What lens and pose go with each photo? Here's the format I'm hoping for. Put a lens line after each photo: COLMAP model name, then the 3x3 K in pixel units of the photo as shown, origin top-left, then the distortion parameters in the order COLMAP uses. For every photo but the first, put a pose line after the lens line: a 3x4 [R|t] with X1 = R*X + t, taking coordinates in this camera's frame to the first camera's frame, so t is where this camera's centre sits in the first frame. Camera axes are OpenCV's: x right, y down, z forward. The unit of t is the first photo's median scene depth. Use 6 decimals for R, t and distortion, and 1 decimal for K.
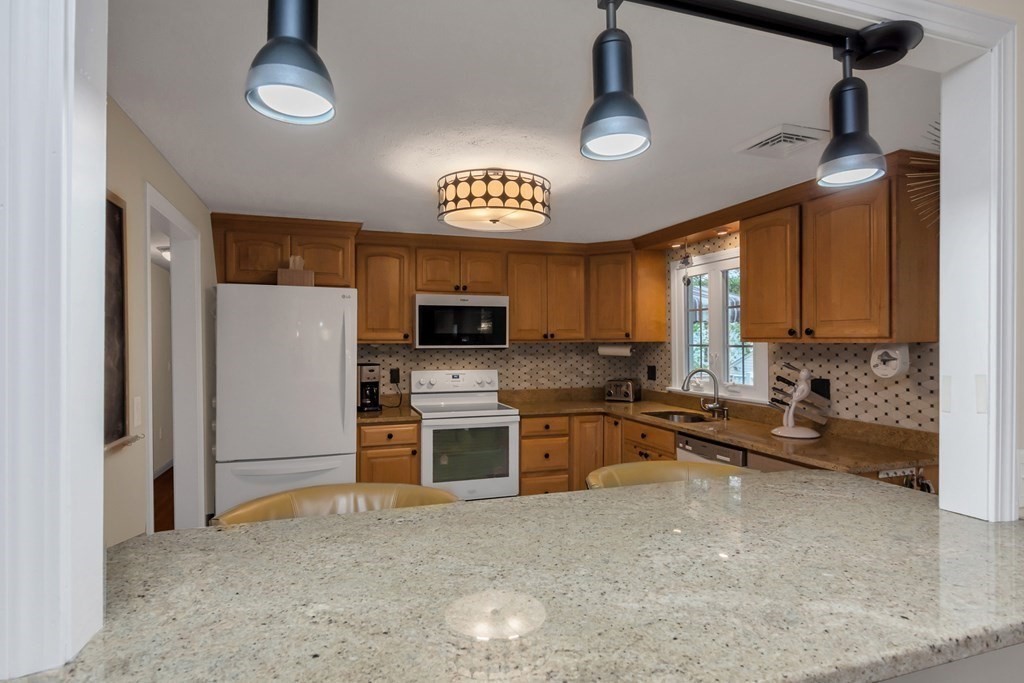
lens RADIAL K [[542.7, 0, 510.4], [0, 542.7, 341.5], [0, 0, 1]] dist [-0.018705, -0.001578]
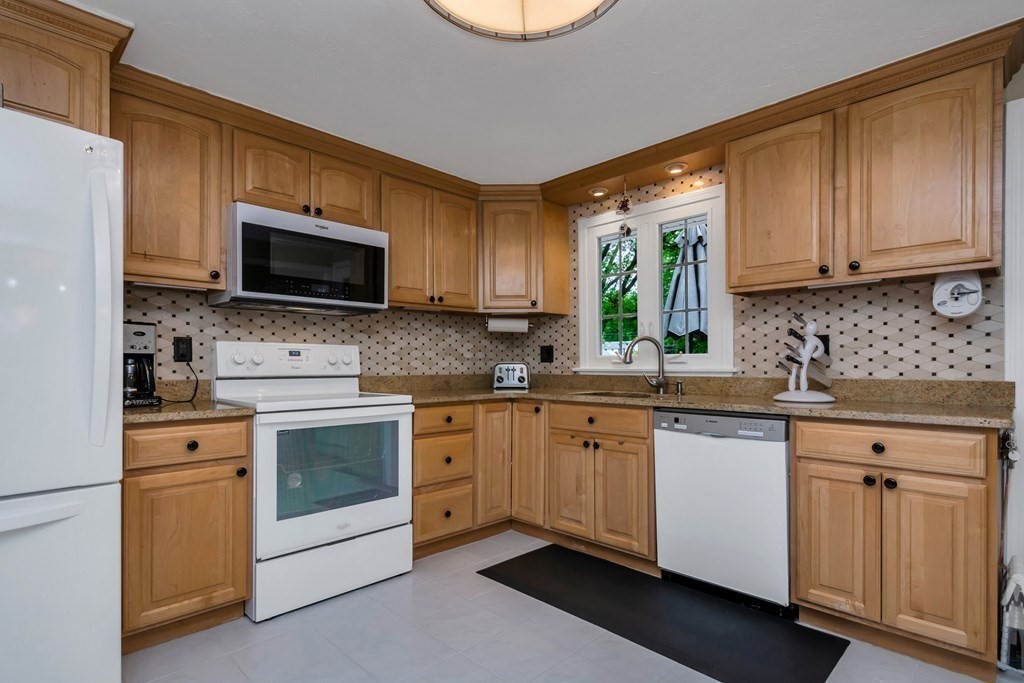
lens RADIAL K [[503.4, 0, 534.3], [0, 503.4, 366.0], [0, 0, 1]] dist [0.002182, -0.001437]
pose [[0.884776, -0.000244, 0.466017, -0.137448], [-0.002753, 0.999980, 0.005749, 0.081217], [-0.466008, -0.006369, 0.884757, 0.354782]]
